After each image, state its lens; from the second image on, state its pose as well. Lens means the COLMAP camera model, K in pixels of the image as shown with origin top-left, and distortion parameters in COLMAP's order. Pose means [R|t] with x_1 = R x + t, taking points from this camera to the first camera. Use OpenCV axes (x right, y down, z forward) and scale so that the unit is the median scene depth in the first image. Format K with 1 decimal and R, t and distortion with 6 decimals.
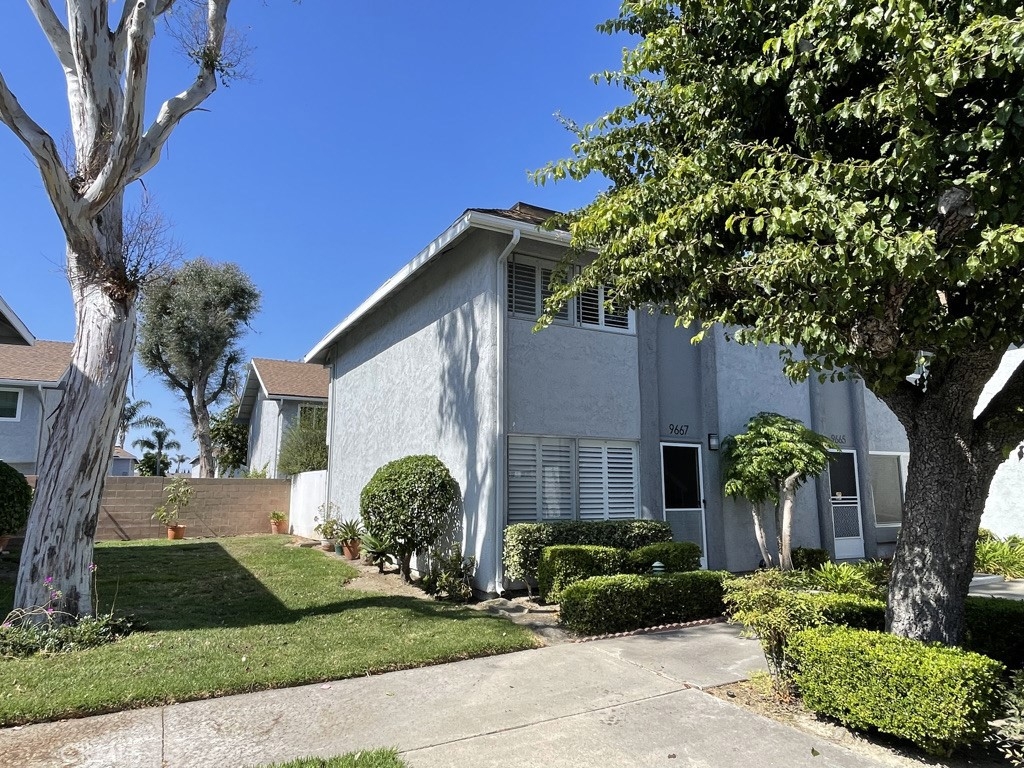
lens RADIAL K [[634.0, 0, 510.8], [0, 634.0, 391.2], [0, 0, 1]] dist [-0.000308, -0.000512]
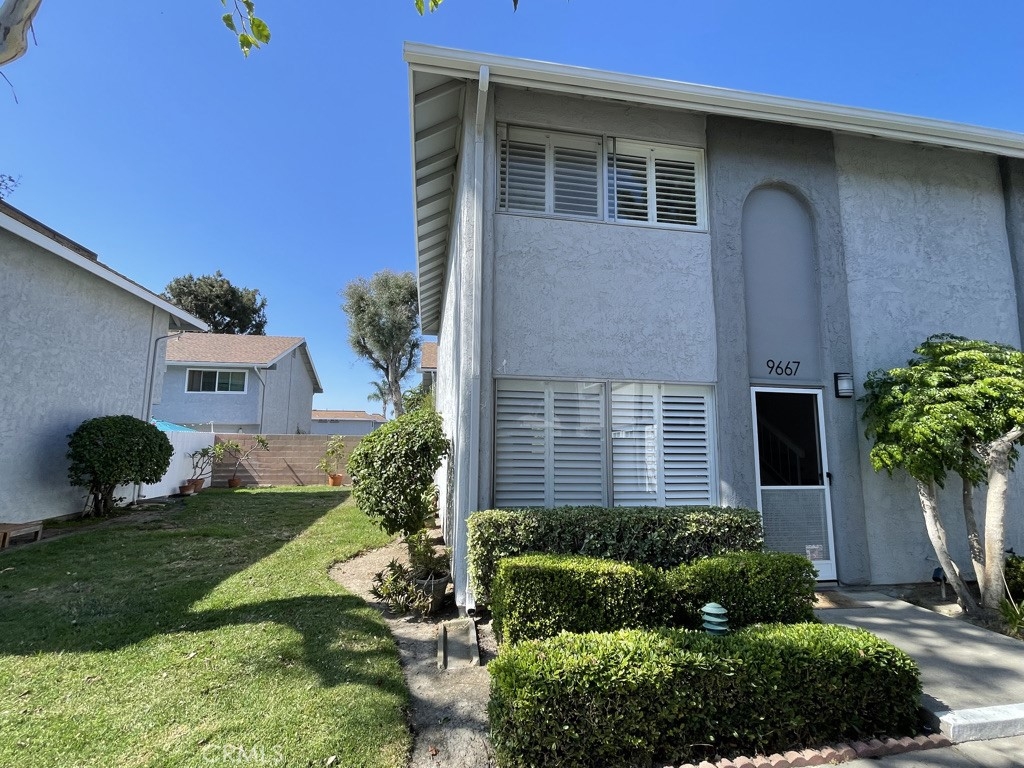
lens RADIAL K [[470.4, 0, 511.5], [0, 470.4, 386.3], [0, 0, 1]] dist [-0.002923, 0.000172]
pose [[0.947745, -0.030712, -0.317546, 0.194470], [0.040592, 0.998874, 0.024544, 0.073125], [0.316435, -0.036152, 0.947925, 0.566801]]
